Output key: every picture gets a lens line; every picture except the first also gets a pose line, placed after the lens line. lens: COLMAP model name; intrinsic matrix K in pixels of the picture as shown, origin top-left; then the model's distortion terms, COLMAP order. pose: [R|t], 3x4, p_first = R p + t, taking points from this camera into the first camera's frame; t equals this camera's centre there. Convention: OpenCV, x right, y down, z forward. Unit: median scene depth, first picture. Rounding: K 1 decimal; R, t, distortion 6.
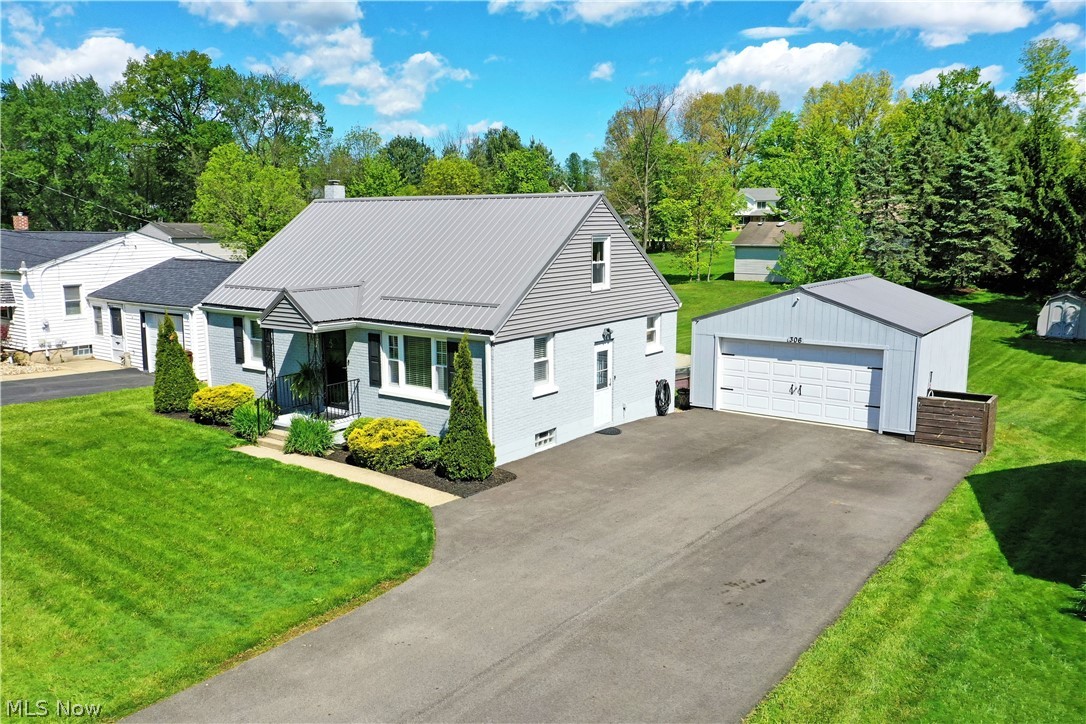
lens RADIAL K [[864.7, 0, 541.5], [0, 864.7, 360.1], [0, 0, 1]] dist [0.019950, 0.003544]
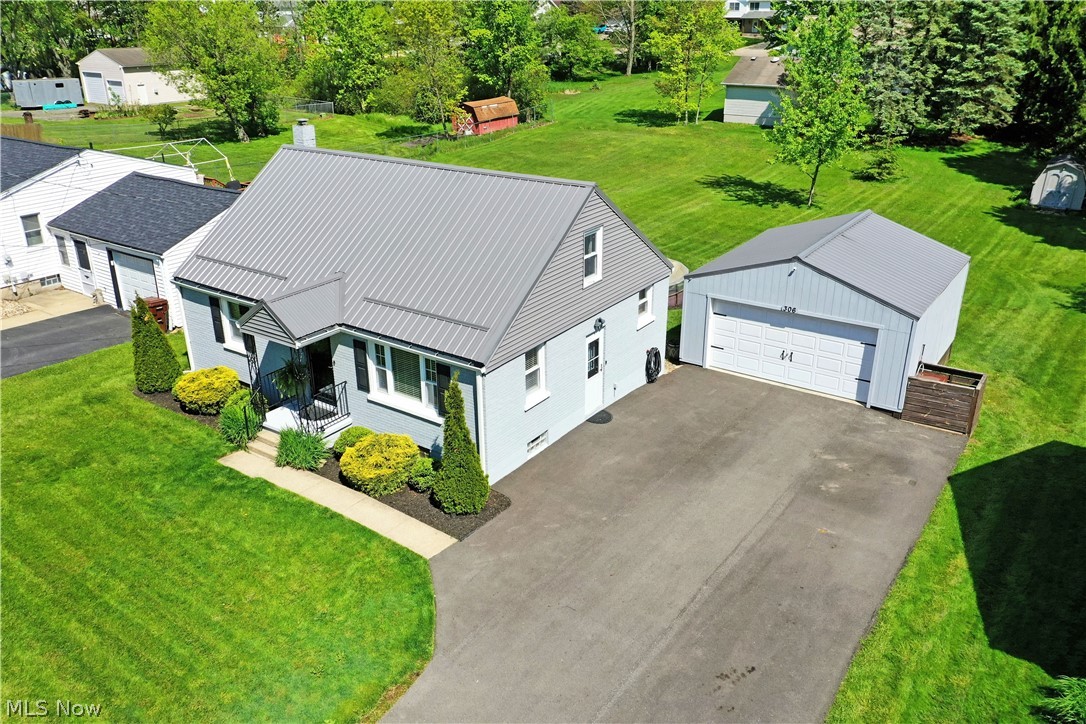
lens RADIAL K [[864.7, 0, 541.5], [0, 864.7, 360.1], [0, 0, 1]] dist [0.019950, 0.003544]
pose [[0.999657, -0.015084, 0.021417, -0.010363], [0.009655, 0.972179, 0.234040, -0.225746], [-0.024351, -0.233753, 0.971991, 0.046925]]
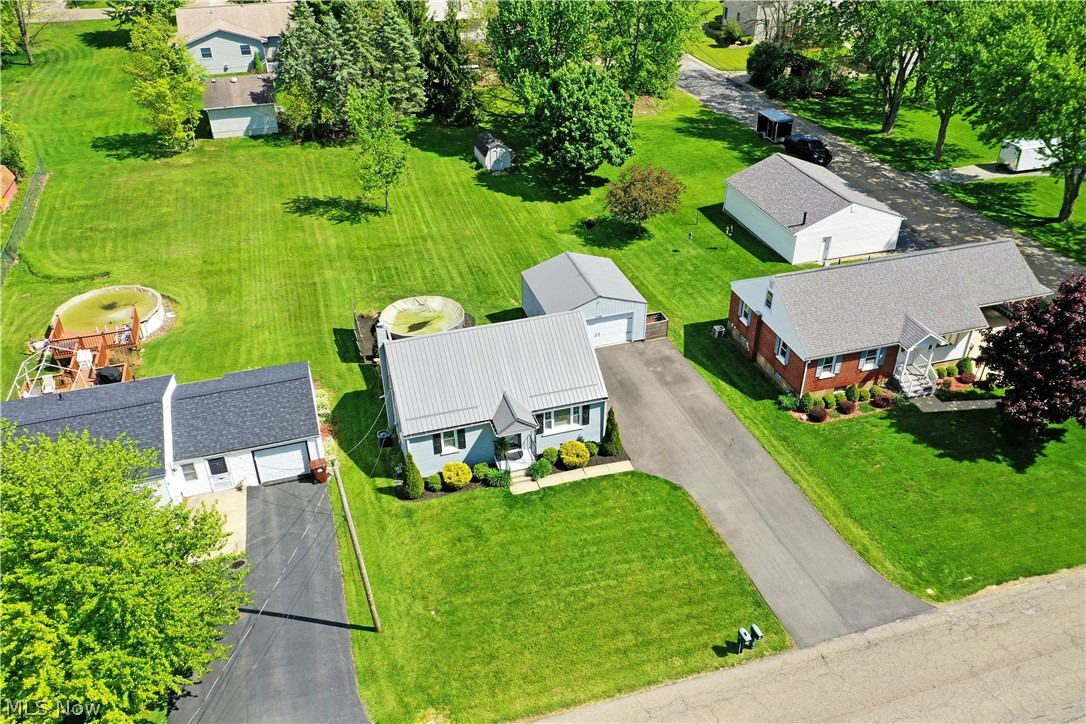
lens RADIAL K [[864.7, 0, 541.5], [0, 864.7, 360.1], [0, 0, 1]] dist [0.019950, 0.003544]
pose [[0.588749, -0.448507, 0.672470, -1.539362], [0.135608, 0.874954, 0.464830, -1.121955], [-0.796859, -0.182476, 0.575949, -0.223467]]
